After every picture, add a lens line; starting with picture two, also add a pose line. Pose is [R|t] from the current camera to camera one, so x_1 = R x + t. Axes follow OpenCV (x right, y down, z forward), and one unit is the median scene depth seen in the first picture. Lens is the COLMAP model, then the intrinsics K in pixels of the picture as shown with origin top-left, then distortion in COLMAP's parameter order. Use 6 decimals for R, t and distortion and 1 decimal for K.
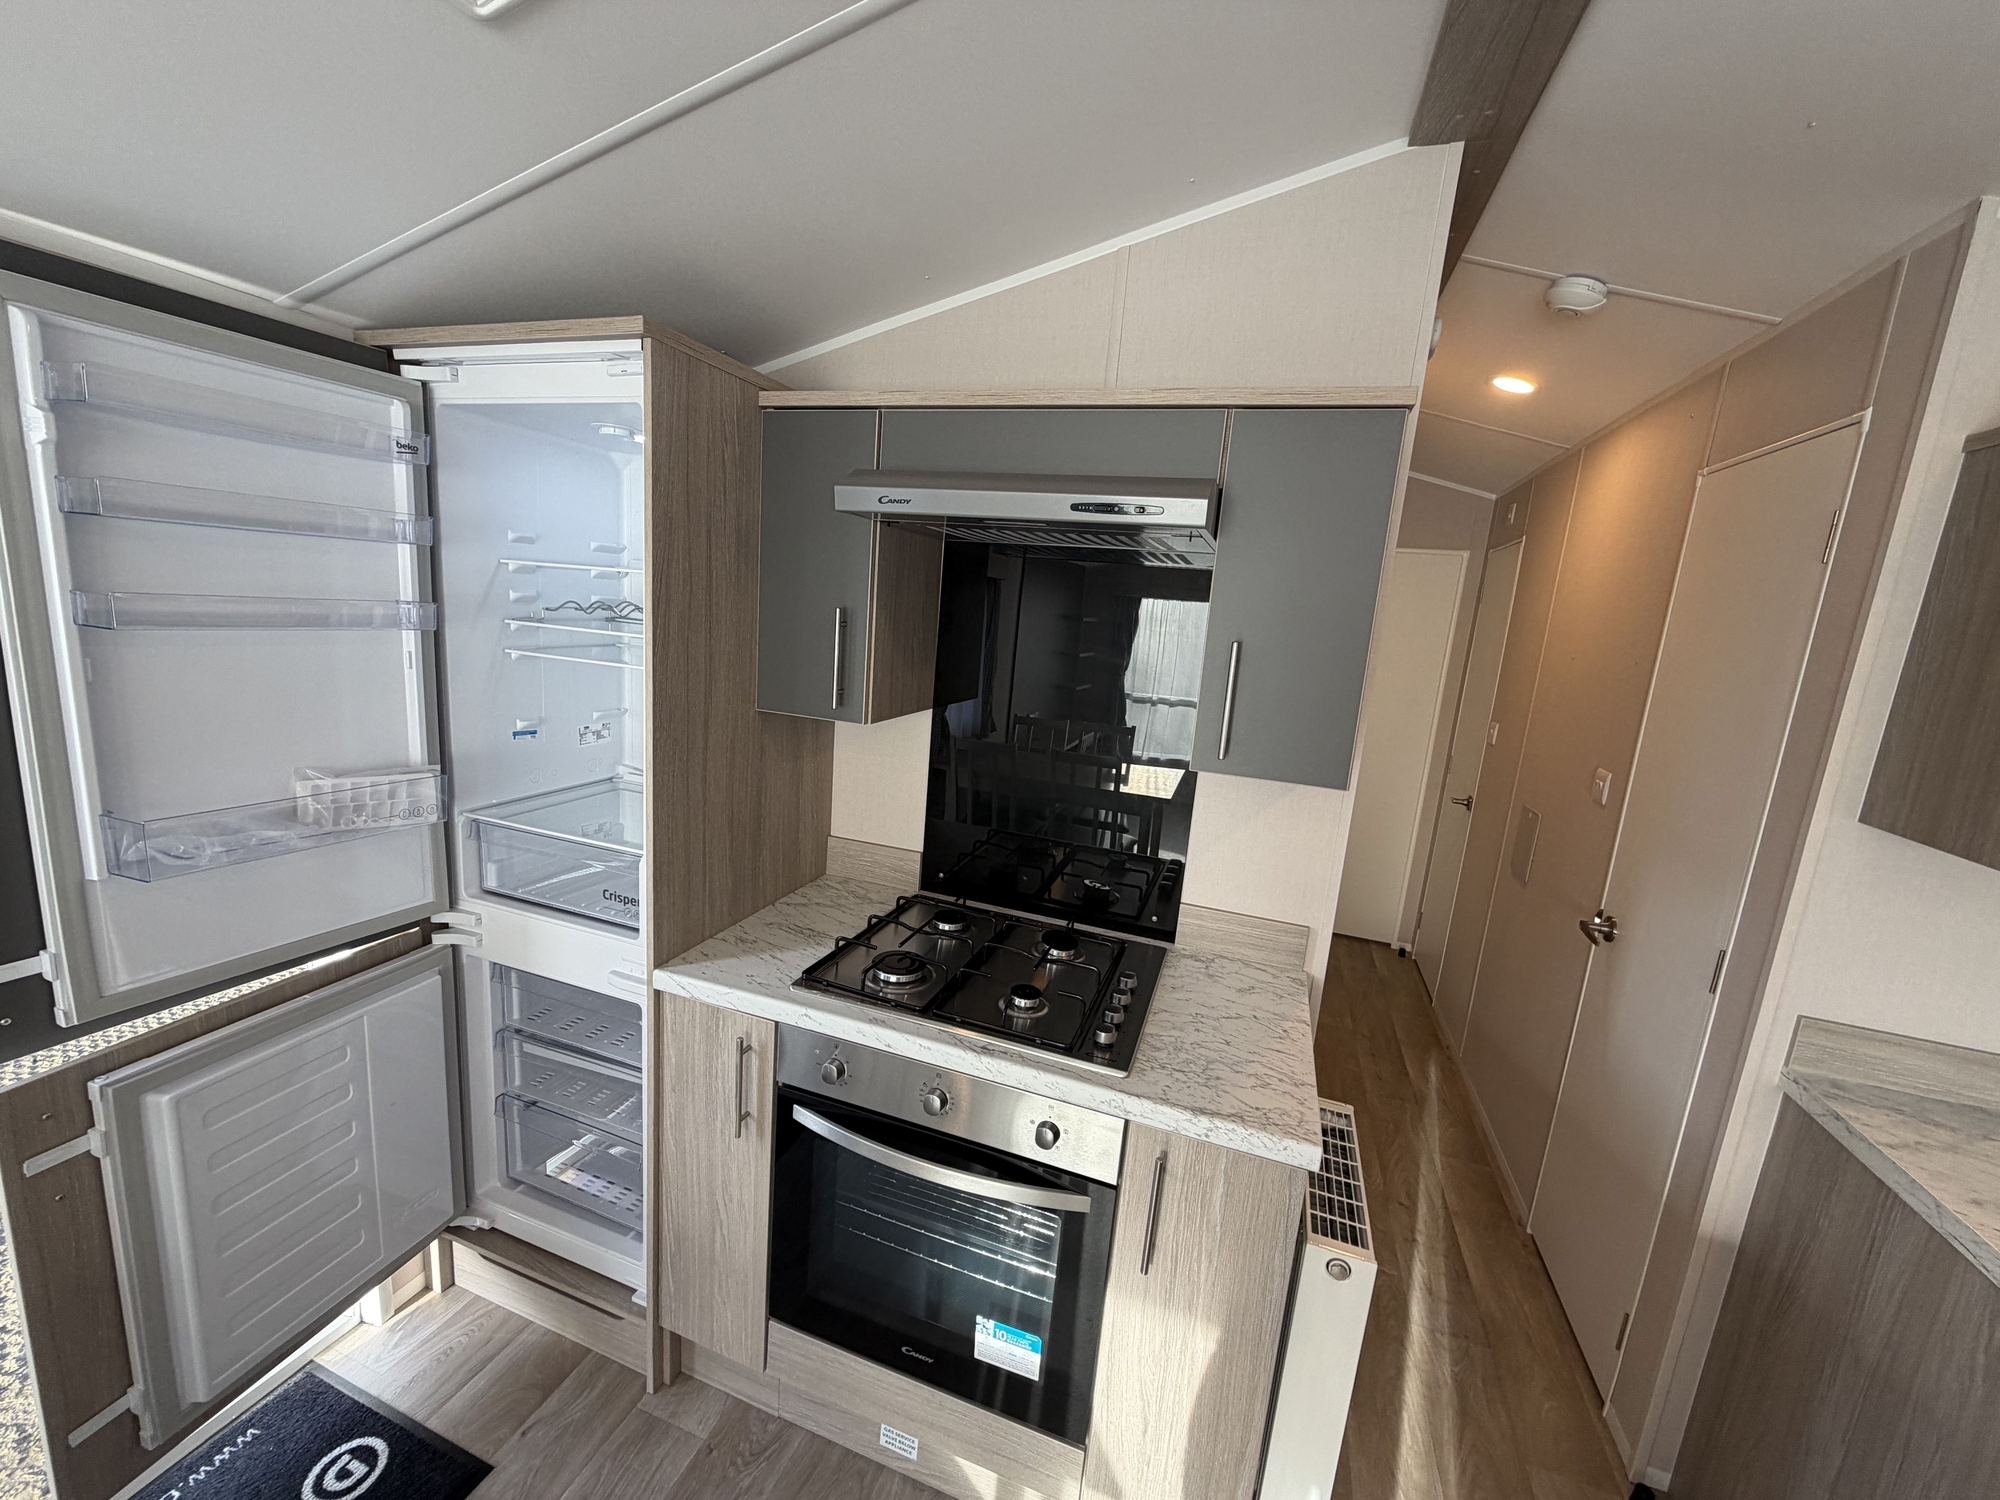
lens RADIAL K [[800.0, 0, 973.4], [0, 800.0, 743.8], [0, 0, 1]] dist [-0.000869, -0.000111]
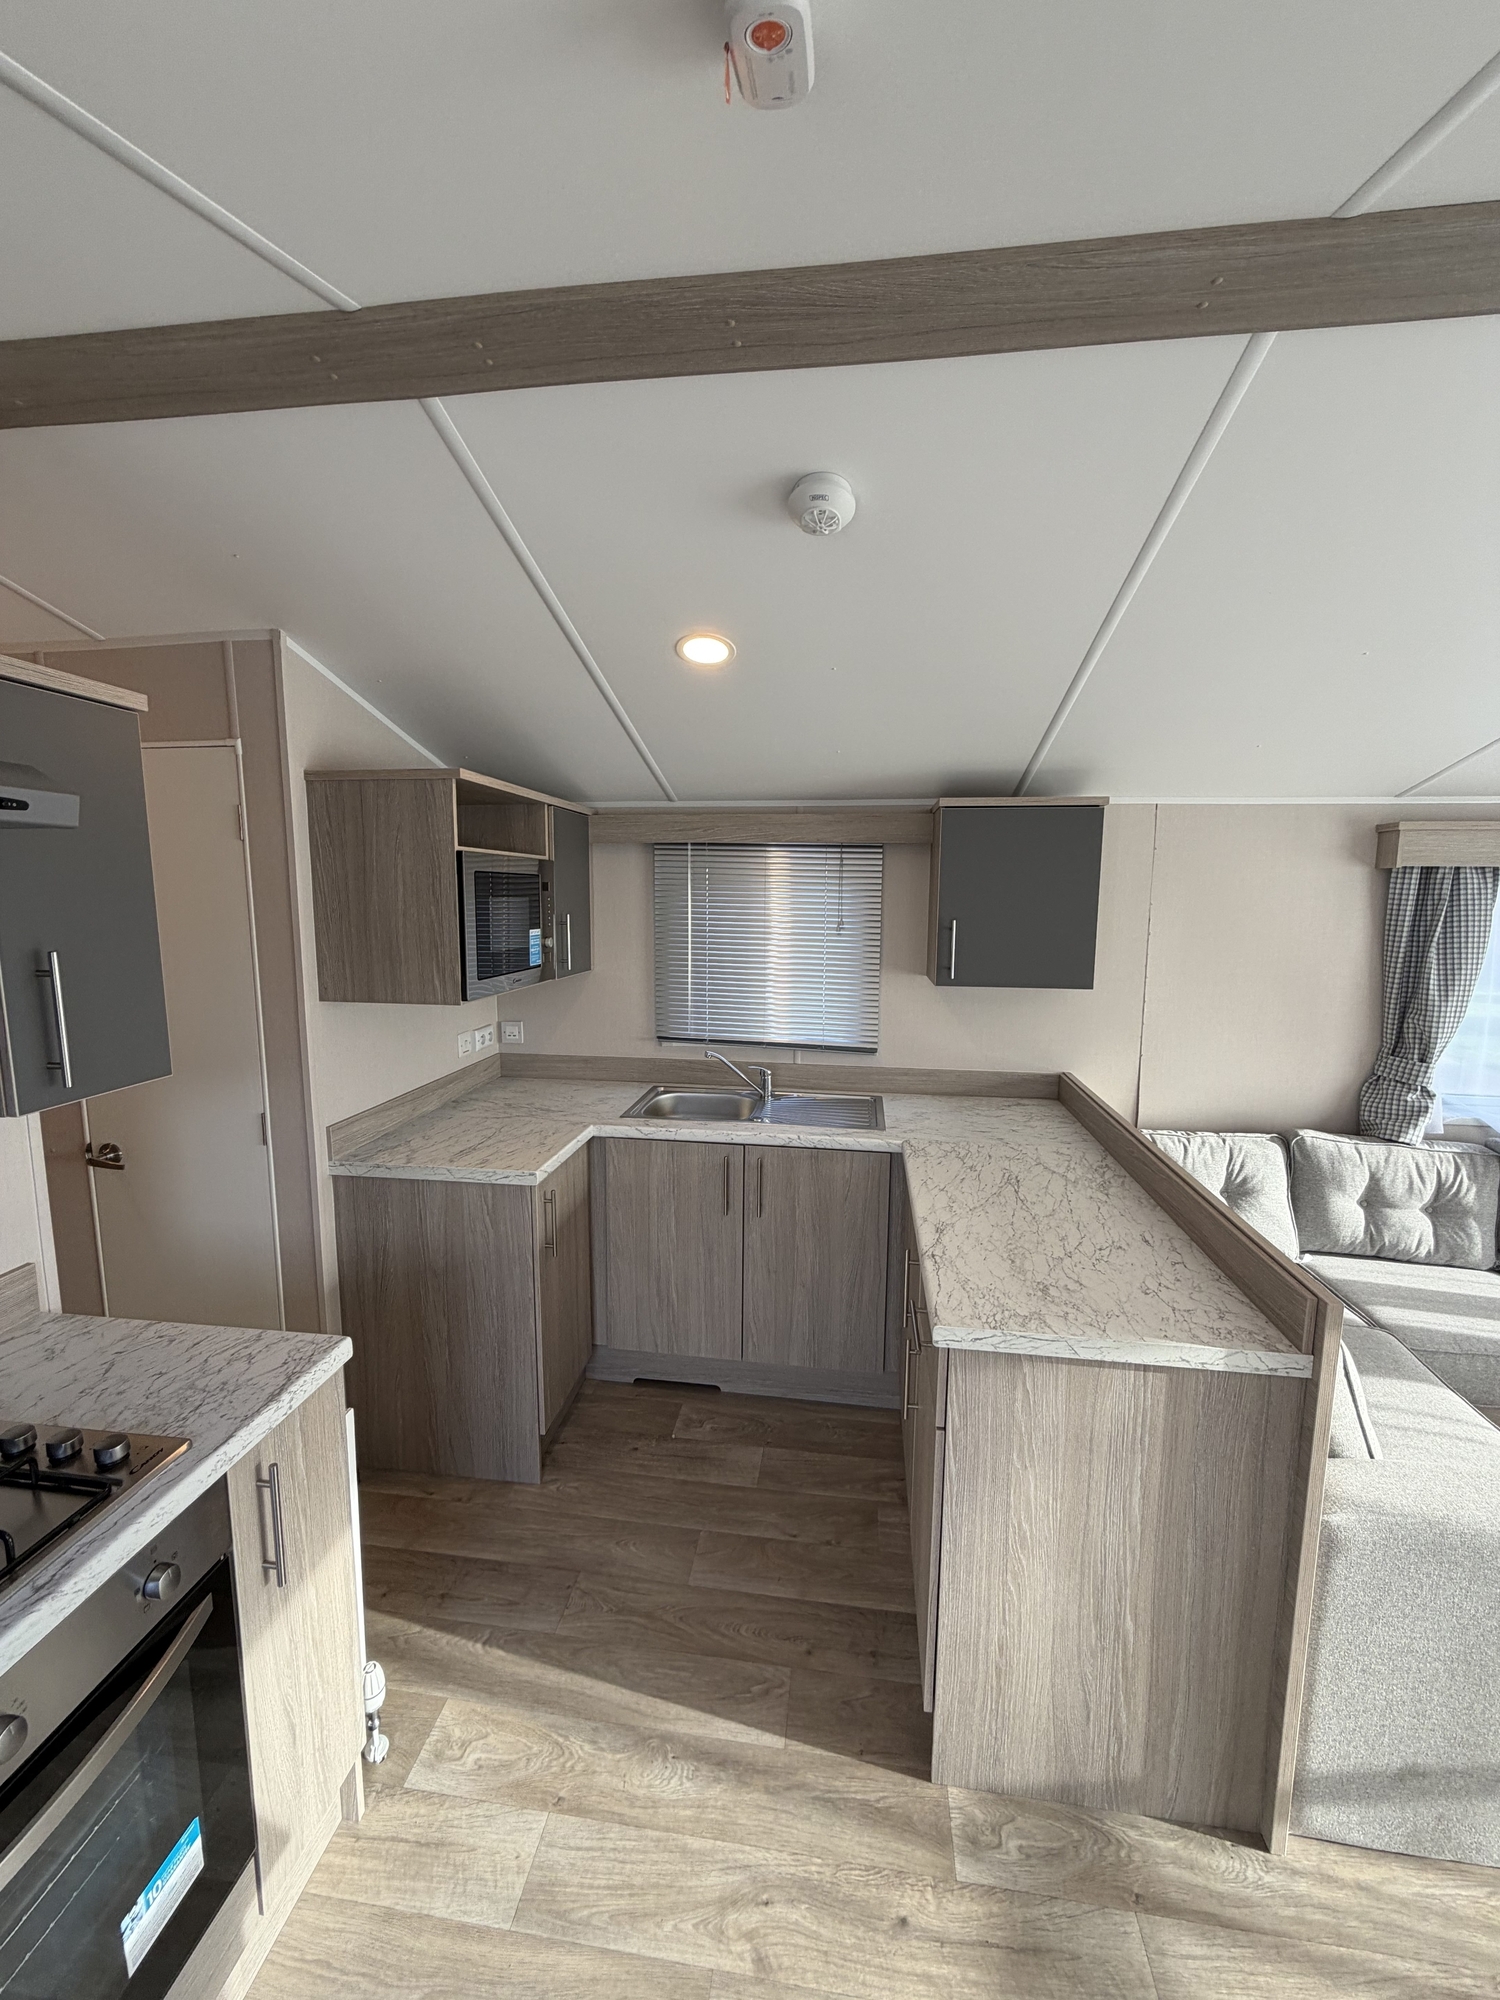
lens RADIAL K [[787.2, 0, 768.3], [0, 787.2, 990.7], [0, 0, 1]] dist [0.010817, -0.000041]
pose [[-0.219960, -0.199748, 0.954840, -0.651354], [0.152204, 0.959797, 0.235847, -0.169493], [-0.963562, 0.197207, -0.180714, 0.411306]]
